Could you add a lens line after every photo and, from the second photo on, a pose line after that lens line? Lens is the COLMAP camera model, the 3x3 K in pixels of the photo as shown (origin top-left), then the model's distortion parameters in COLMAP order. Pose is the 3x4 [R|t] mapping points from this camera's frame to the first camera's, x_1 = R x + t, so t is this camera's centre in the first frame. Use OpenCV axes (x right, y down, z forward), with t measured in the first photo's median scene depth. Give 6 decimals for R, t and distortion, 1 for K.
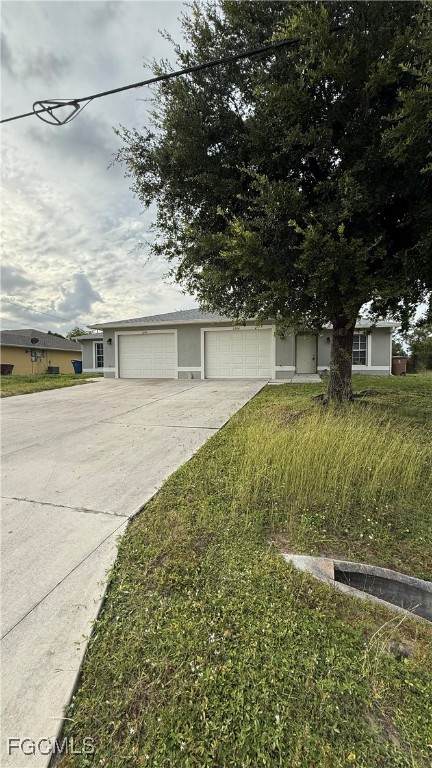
lens RADIAL K [[300.3, 0, 215.7], [0, 300.3, 383.1], [0, 0, 1]] dist [-0.002823, -0.000087]
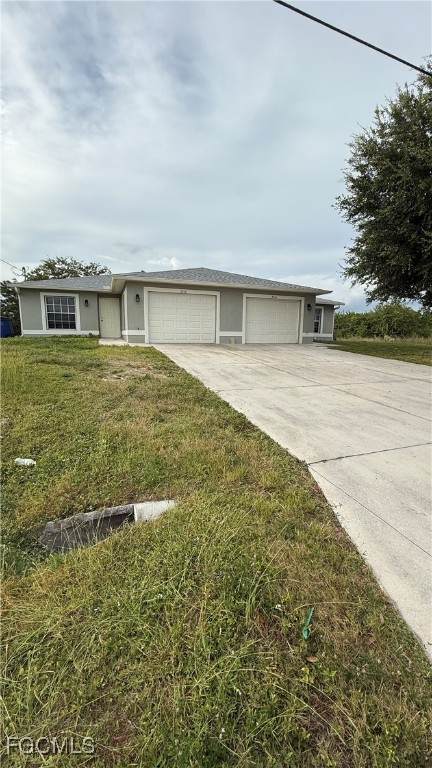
lens RADIAL K [[300.3, 0, 216.6], [0, 300.3, 385.4], [0, 0, 1]] dist [-0.002823, -0.000087]
pose [[0.822628, -0.078309, 0.563162, -0.707918], [0.007075, 0.991803, 0.127577, -0.003365], [-0.568536, -0.100964, 0.816439, 0.182500]]
